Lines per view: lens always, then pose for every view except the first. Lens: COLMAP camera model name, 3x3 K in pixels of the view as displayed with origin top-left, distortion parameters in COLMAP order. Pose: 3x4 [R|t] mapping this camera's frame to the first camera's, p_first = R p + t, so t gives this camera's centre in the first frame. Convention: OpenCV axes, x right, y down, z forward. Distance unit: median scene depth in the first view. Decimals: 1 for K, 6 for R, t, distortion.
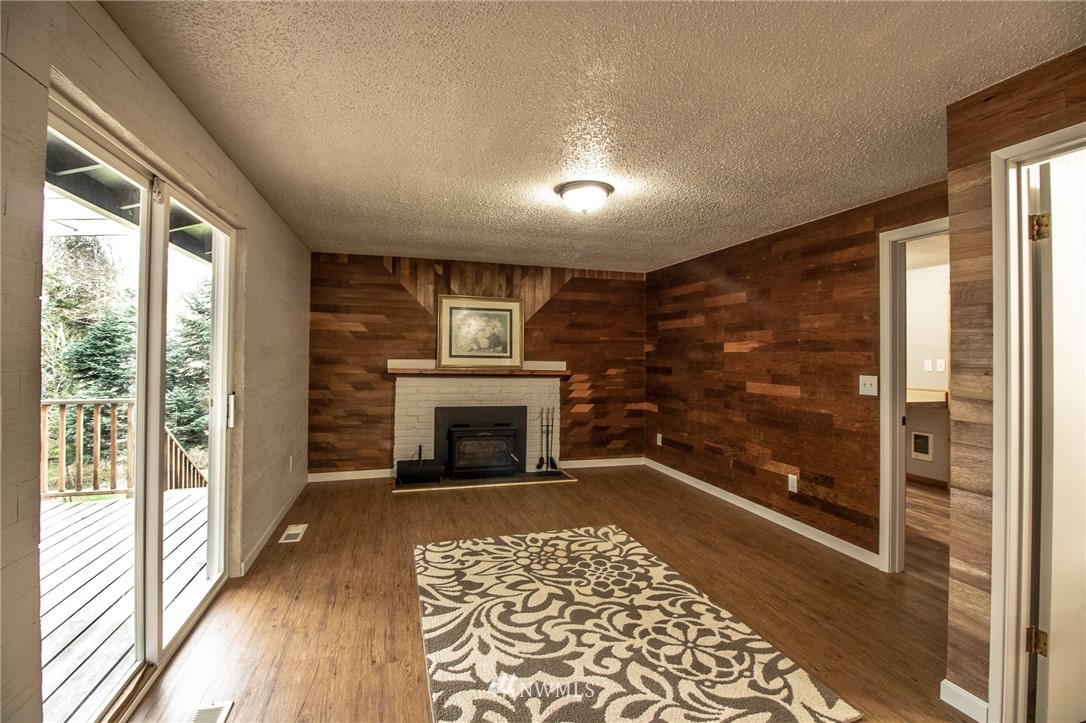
lens RADIAL K [[501.8, 0, 540.4], [0, 501.8, 347.6], [0, 0, 1]] dist [0.002661, -0.015753]
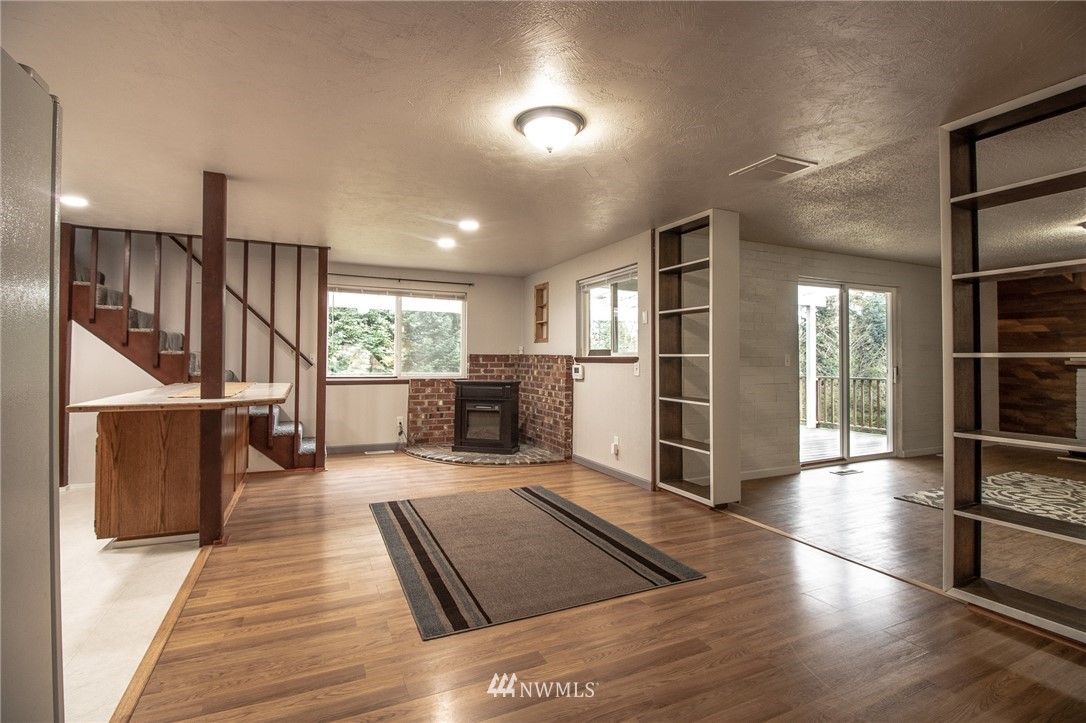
lens RADIAL K [[501.8, 0, 540.4], [0, 501.8, 347.6], [0, 0, 1]] dist [0.002661, -0.015753]
pose [[0.148902, -0.030957, -0.988367, 0.668074], [0.009008, 0.999511, -0.029948, 0.032769], [0.988811, -0.004444, 0.149108, -0.418642]]
